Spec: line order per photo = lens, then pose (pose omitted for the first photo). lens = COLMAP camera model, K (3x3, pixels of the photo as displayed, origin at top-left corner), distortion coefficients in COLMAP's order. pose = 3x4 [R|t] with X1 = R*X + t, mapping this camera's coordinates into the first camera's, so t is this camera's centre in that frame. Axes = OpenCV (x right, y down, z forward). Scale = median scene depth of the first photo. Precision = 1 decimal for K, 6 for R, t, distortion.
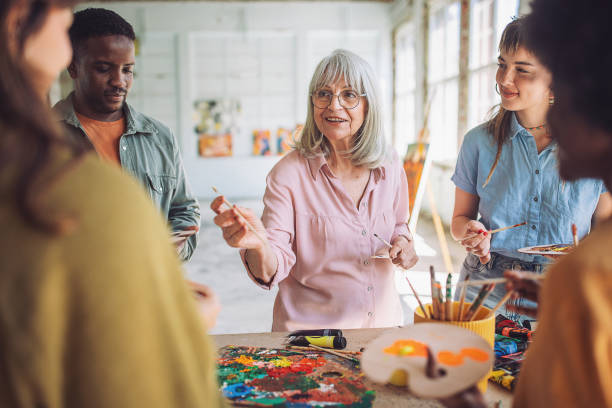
lens RADIAL K [[560.7, 0, 295.1], [0, 560.7, 196.8], [0, 0, 1]] dist [-0.001999, -0.011235]
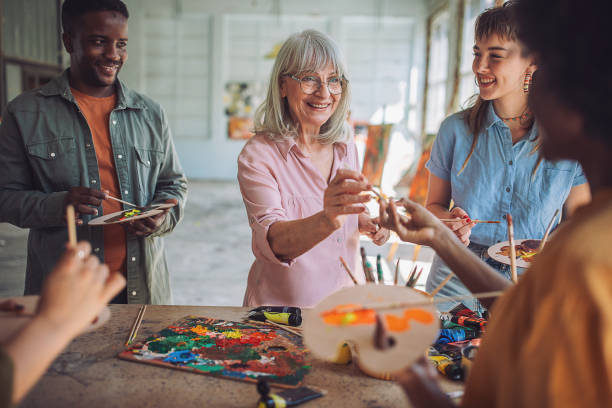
lens RADIAL K [[556.5, 0, 285.2], [0, 556.5, 203.9], [0, 0, 1]] dist [-0.009624, 0.002496]
pose [[0.996087, 0.053043, -0.070690, 0.124857], [-0.050249, 0.997906, 0.040731, 0.007704], [0.072702, -0.037020, 0.996666, -0.009734]]
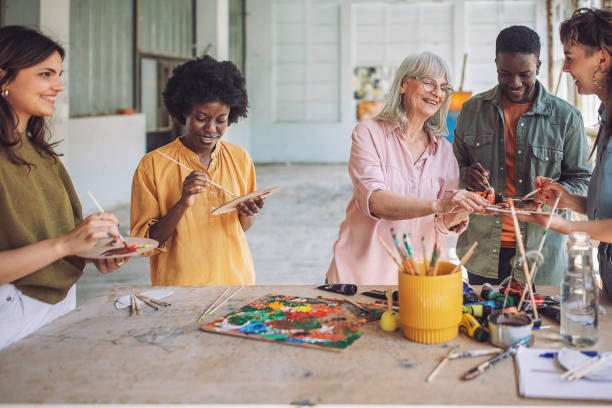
lens RADIAL K [[565.2, 0, 404.4], [0, 565.2, 88.8], [0, 0, 1]] dist [0.000644, 0.005177]
pose [[0.994443, 0.006379, -0.105082, 0.298644], [-0.019740, 0.991757, -0.126604, -0.021831], [0.103409, 0.127975, 0.986372, -0.224575]]
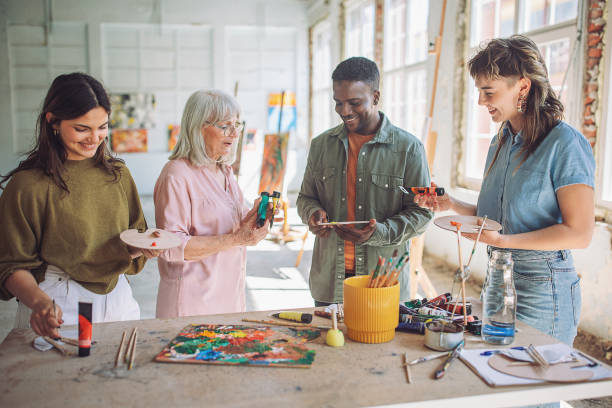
lens RADIAL K [[573.7, 0, 282.0], [0, 573.7, 204.1], [0, 0, 1]] dist [-0.009842, 0.004954]
pose [[0.991957, -0.005674, 0.126447, -0.084333], [0.003097, 0.999784, 0.020569, -0.018985], [-0.126536, -0.020012, 0.991760, -0.257920]]
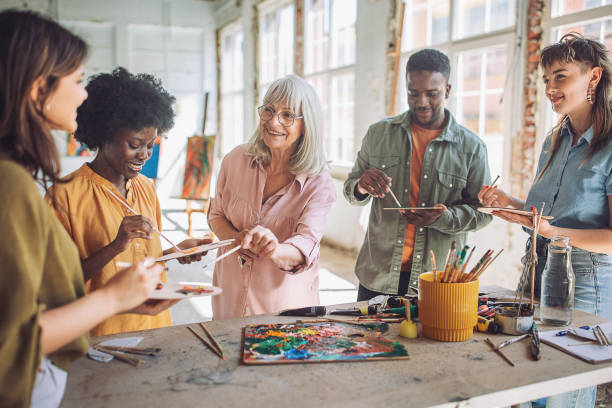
lens RADIAL K [[581.5, 0, 288.7], [0, 581.5, 202.1], [0, 0, 1]] dist [-0.005754, 0.003027]
pose [[0.949582, -0.021320, 0.312794, -0.422407], [0.019581, 0.999770, 0.008701, 0.007989], [-0.312908, -0.002137, 0.949781, -0.151076]]
